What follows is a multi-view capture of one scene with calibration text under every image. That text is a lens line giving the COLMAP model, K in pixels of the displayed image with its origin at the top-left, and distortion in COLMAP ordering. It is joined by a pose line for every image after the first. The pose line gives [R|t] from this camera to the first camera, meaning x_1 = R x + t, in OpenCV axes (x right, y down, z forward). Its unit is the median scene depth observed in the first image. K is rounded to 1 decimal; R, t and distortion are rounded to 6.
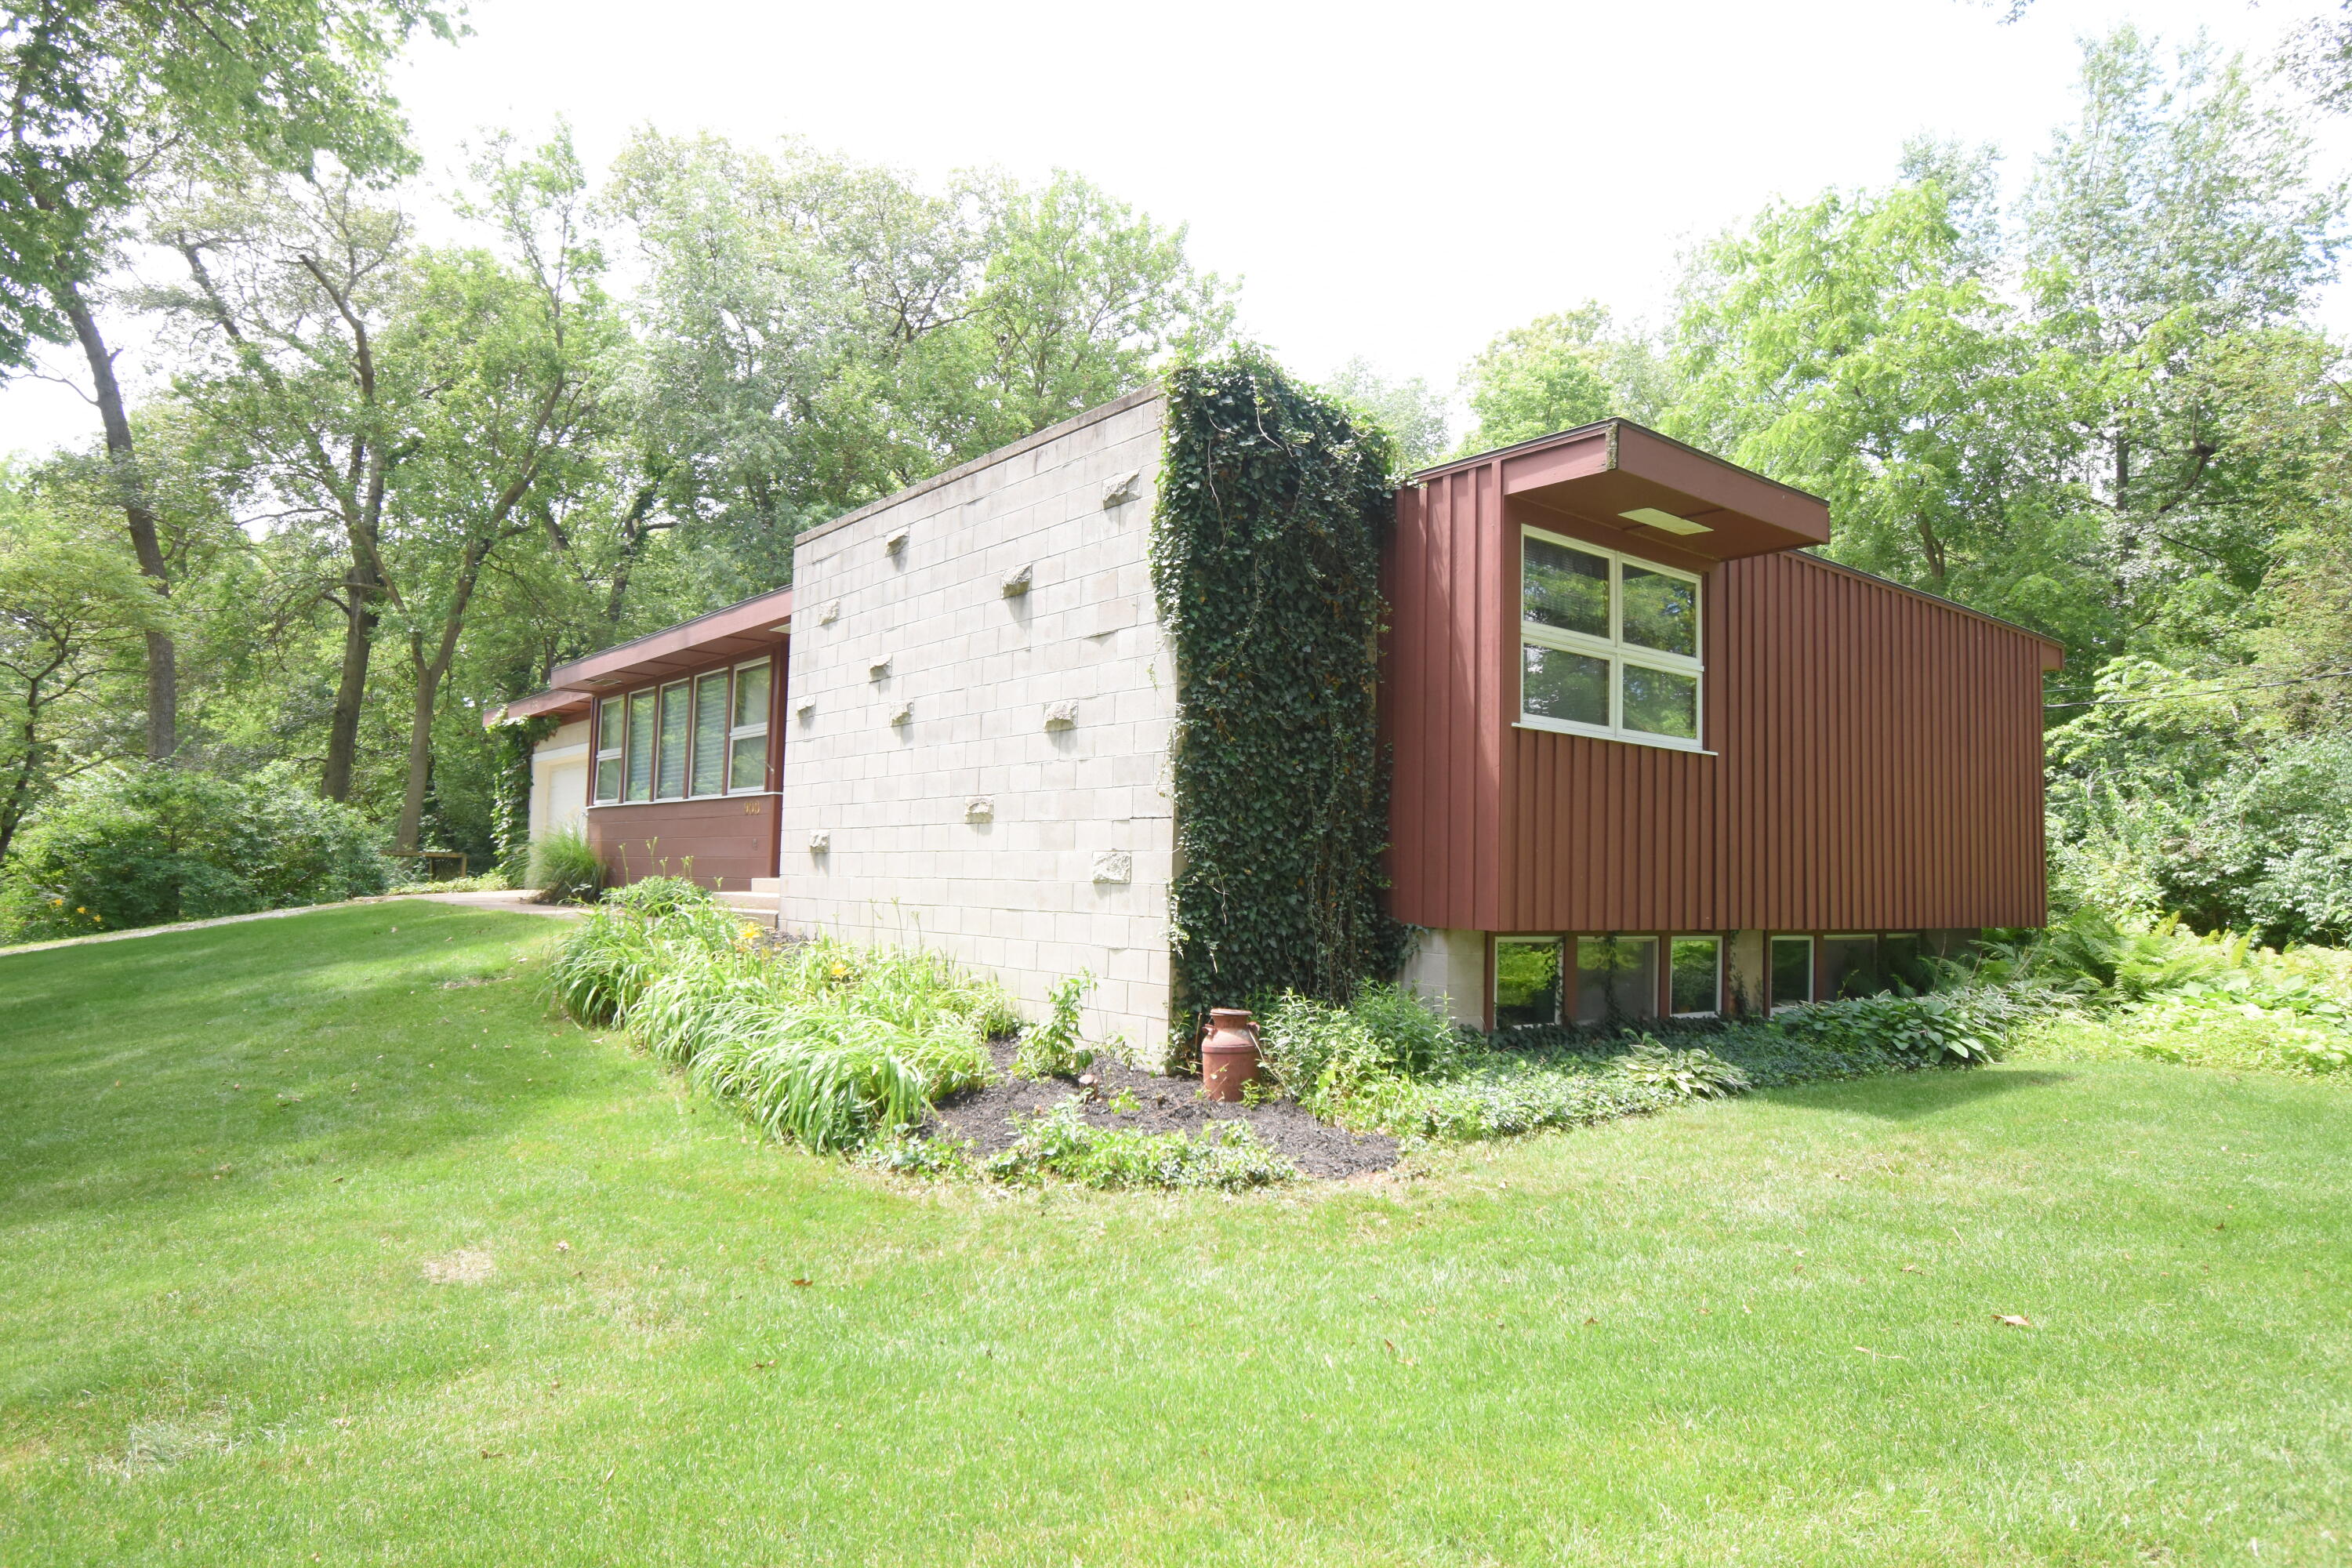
lens RADIAL K [[1400.6, 0, 1176.0], [0, 1400.6, 784.0], [0, 0, 1]] dist [0.000174, -0.001120]
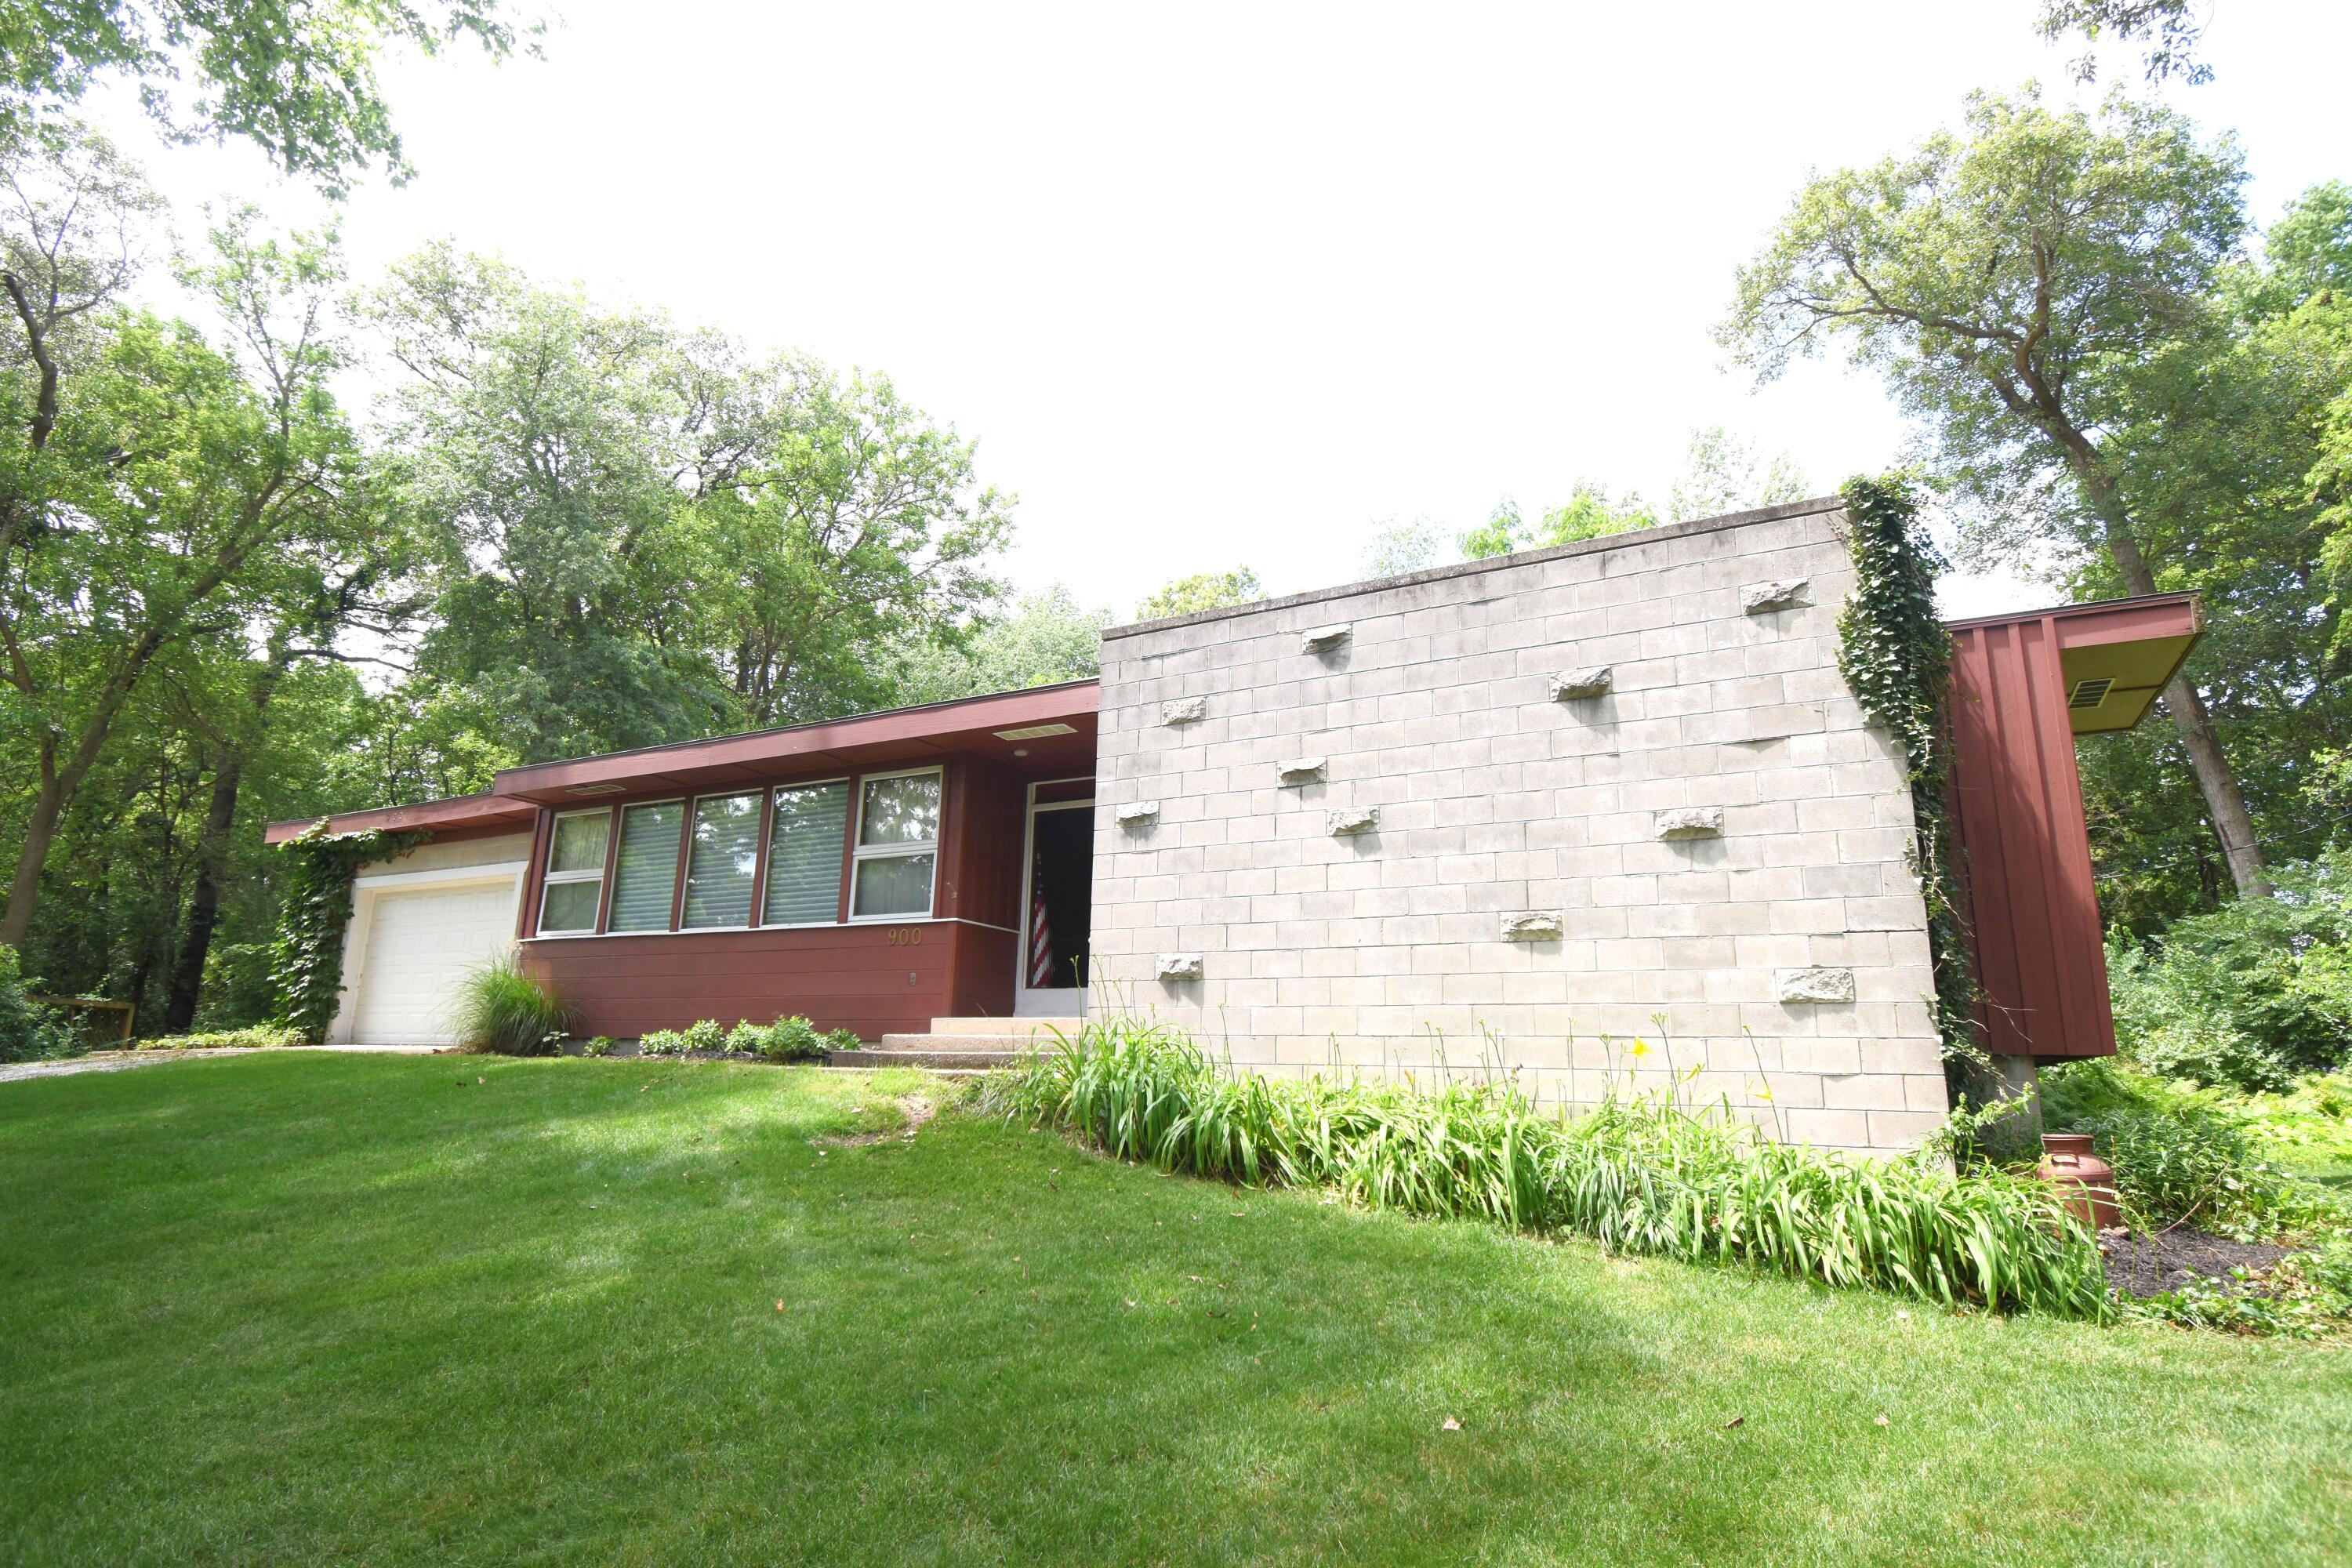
lens RADIAL K [[1229.5, 0, 1176.0], [0, 1229.5, 784.0], [0, 0, 1]] dist [0.014798, -0.025930]
pose [[0.928104, 0.084346, 0.362642, -0.546735], [-0.027657, 0.986929, -0.158765, 0.050477], [-0.371293, 0.137321, 0.918305, 0.286329]]
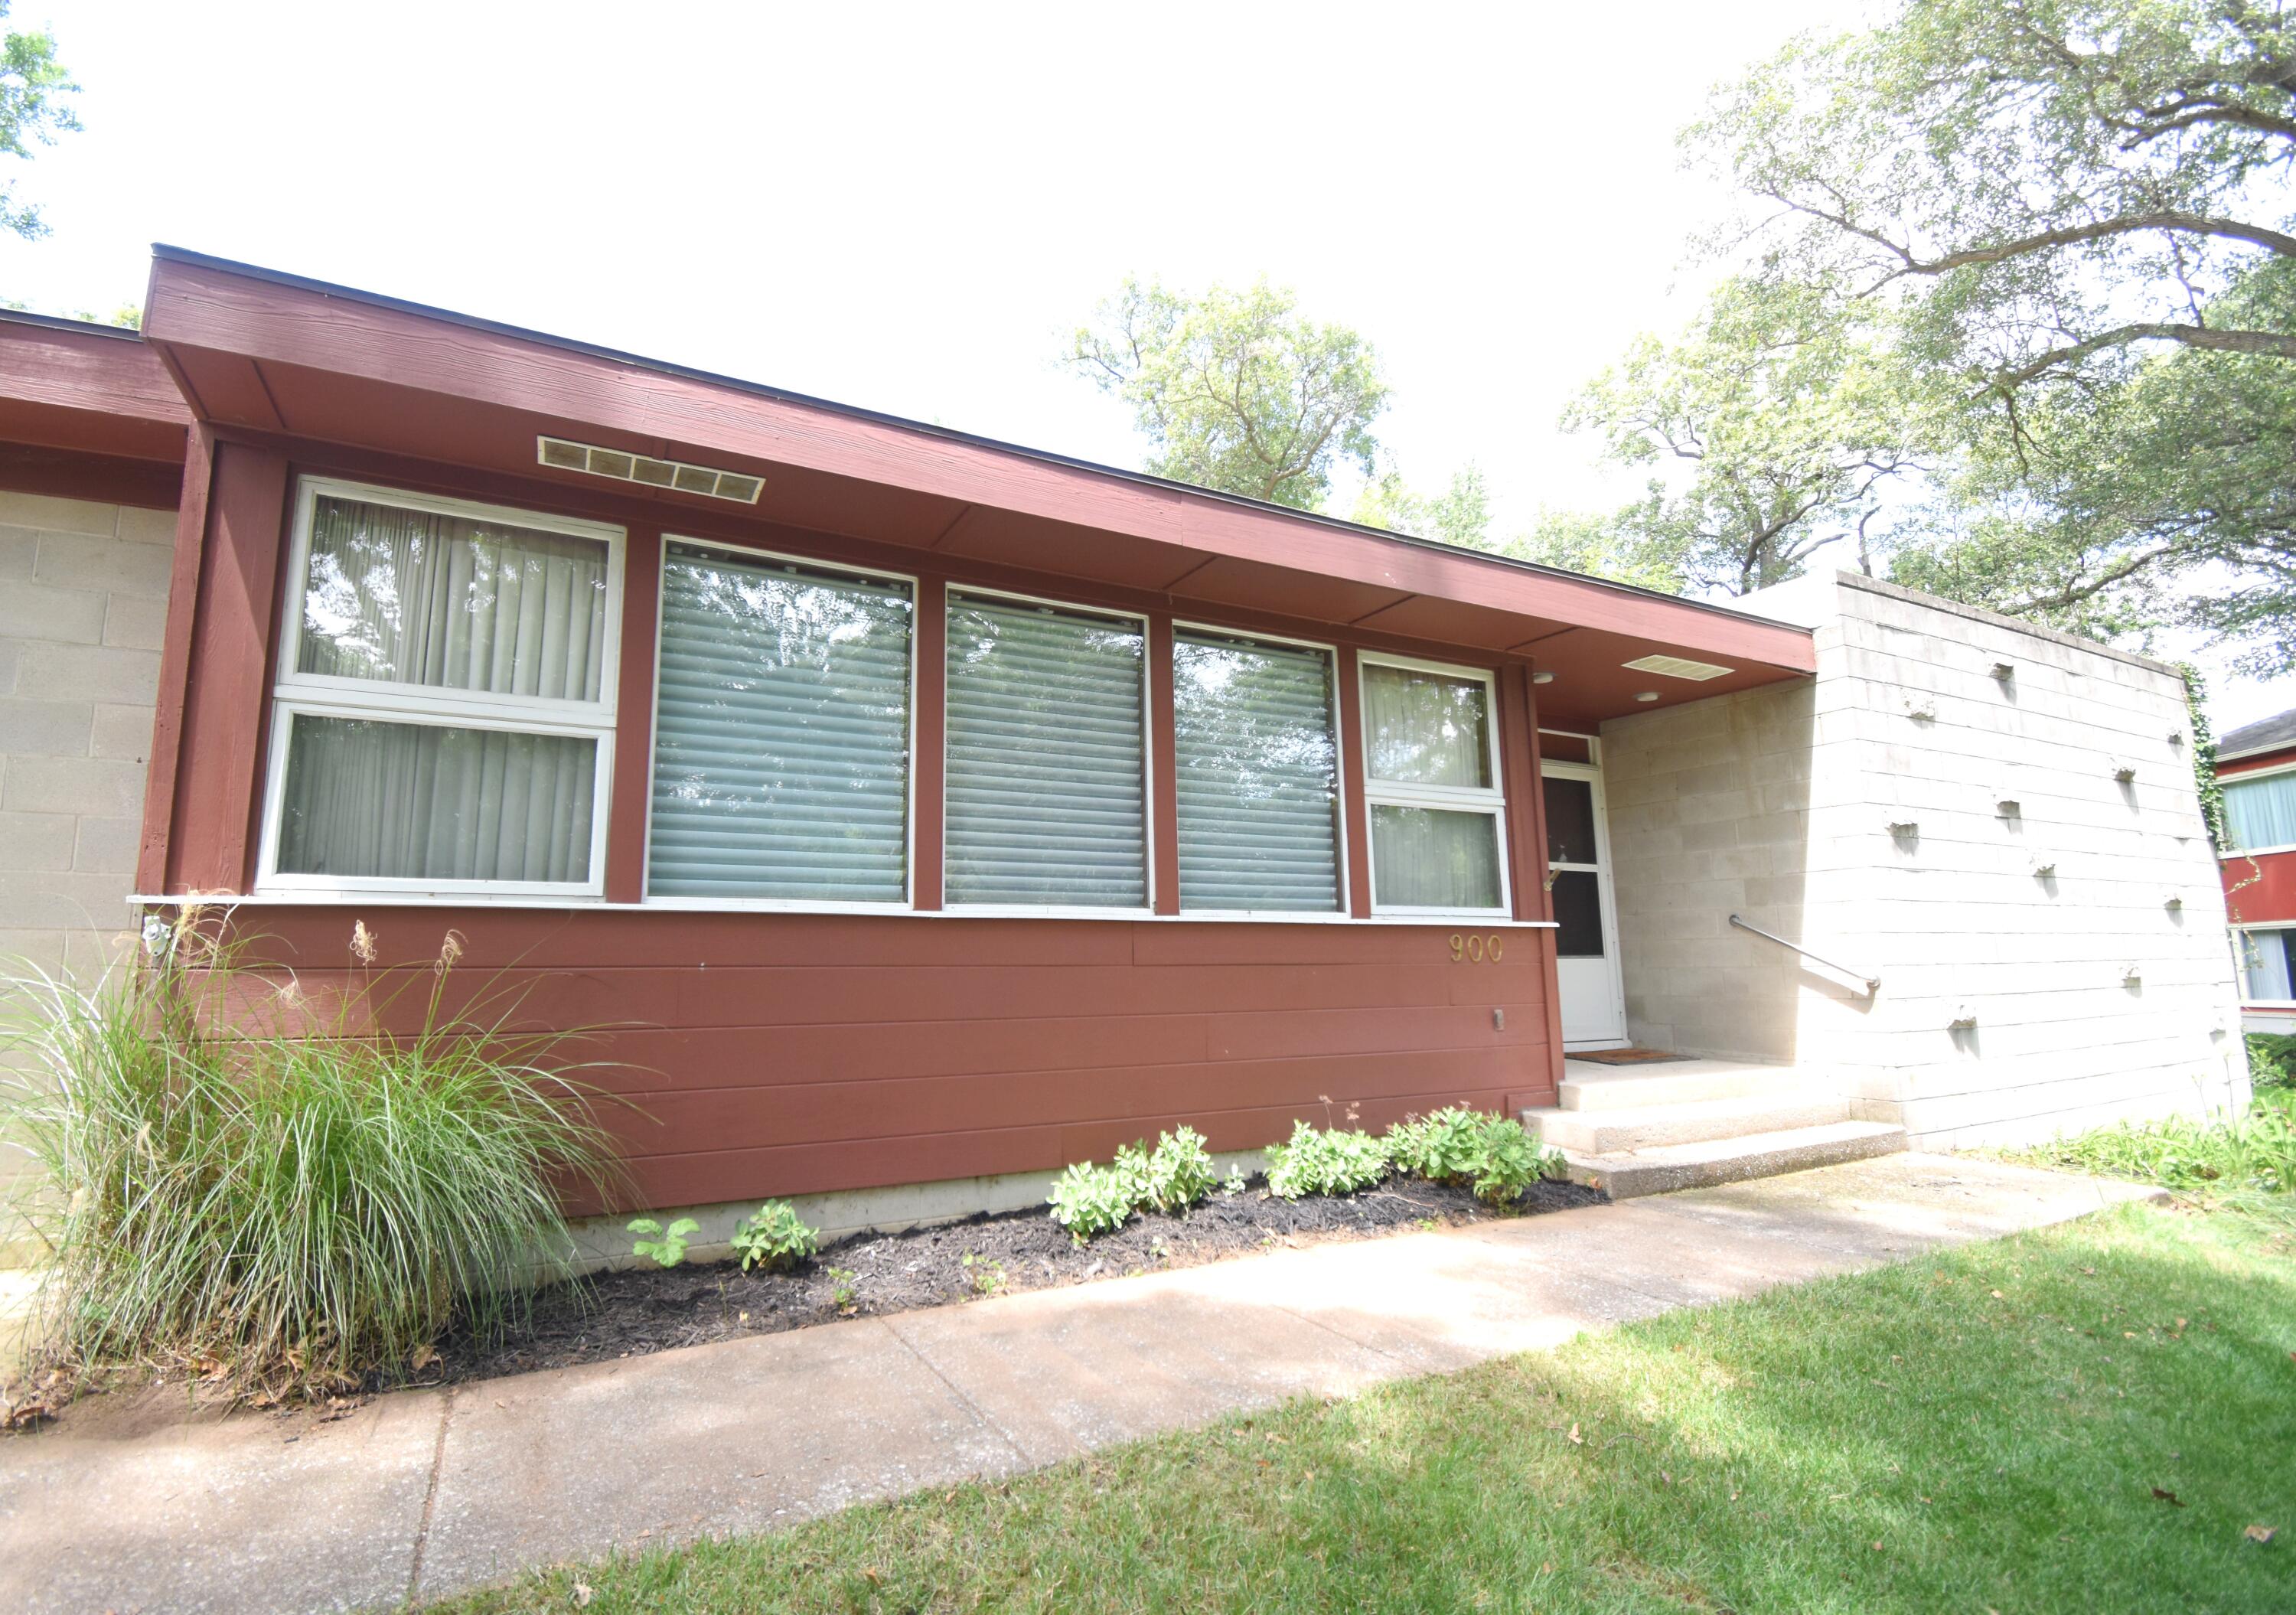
lens RADIAL K [[1071.9, 0, 1085.4], [0, 1071.9, 805.6], [0, 0, 1]] dist [0.018416, -0.025920]
pose [[0.208328, 0.120932, 0.970554, -0.917430], [-0.055395, 0.992193, -0.111737, 0.021453], [-0.976489, -0.030486, 0.213401, 1.341956]]
